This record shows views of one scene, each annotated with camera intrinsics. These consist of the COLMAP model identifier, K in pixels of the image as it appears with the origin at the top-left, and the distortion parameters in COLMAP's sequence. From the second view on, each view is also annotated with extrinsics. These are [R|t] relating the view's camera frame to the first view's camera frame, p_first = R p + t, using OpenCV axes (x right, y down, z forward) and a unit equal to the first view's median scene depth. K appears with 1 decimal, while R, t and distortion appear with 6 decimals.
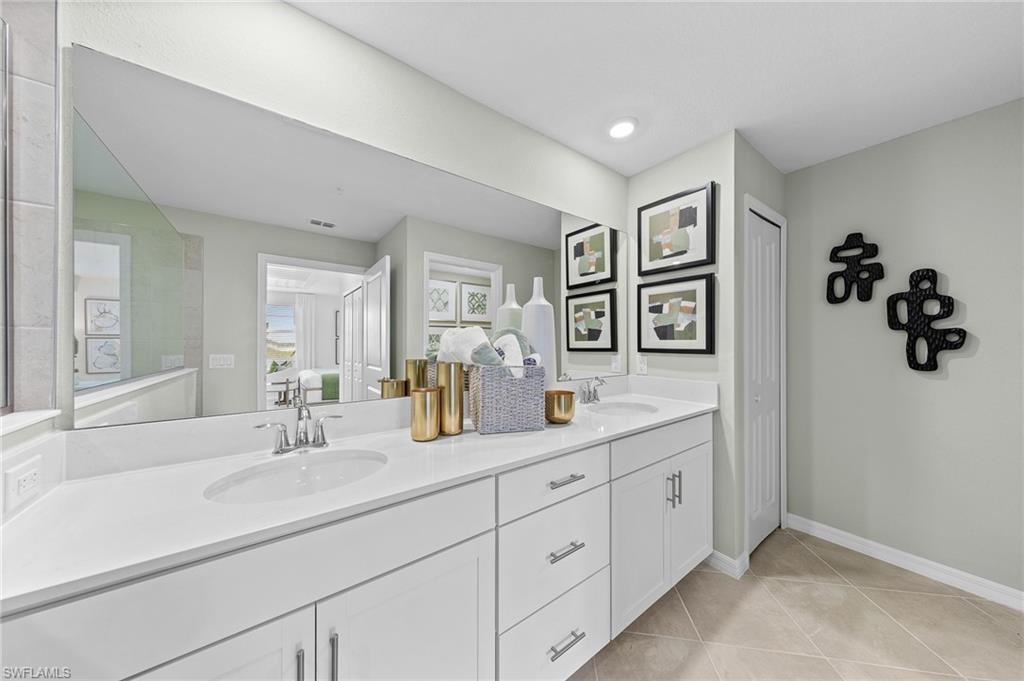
lens RADIAL K [[321.6, 0, 504.6], [0, 321.6, 343.0], [0, 0, 1]] dist [0.009095, -0.000103]
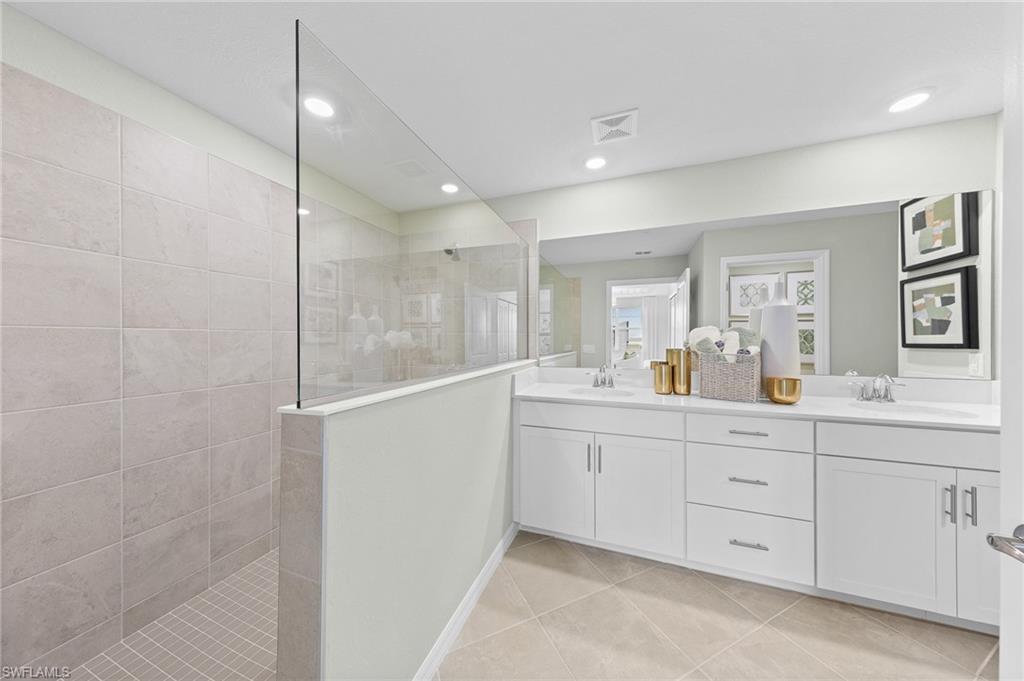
lens RADIAL K [[321.6, 0, 504.6], [0, 321.6, 343.0], [0, 0, 1]] dist [0.009095, -0.000103]
pose [[0.530335, 0.011910, -0.847705, 0.390885], [0.001813, 0.999883, 0.015183, -0.000223], [0.847786, -0.009589, 0.530251, -0.323145]]
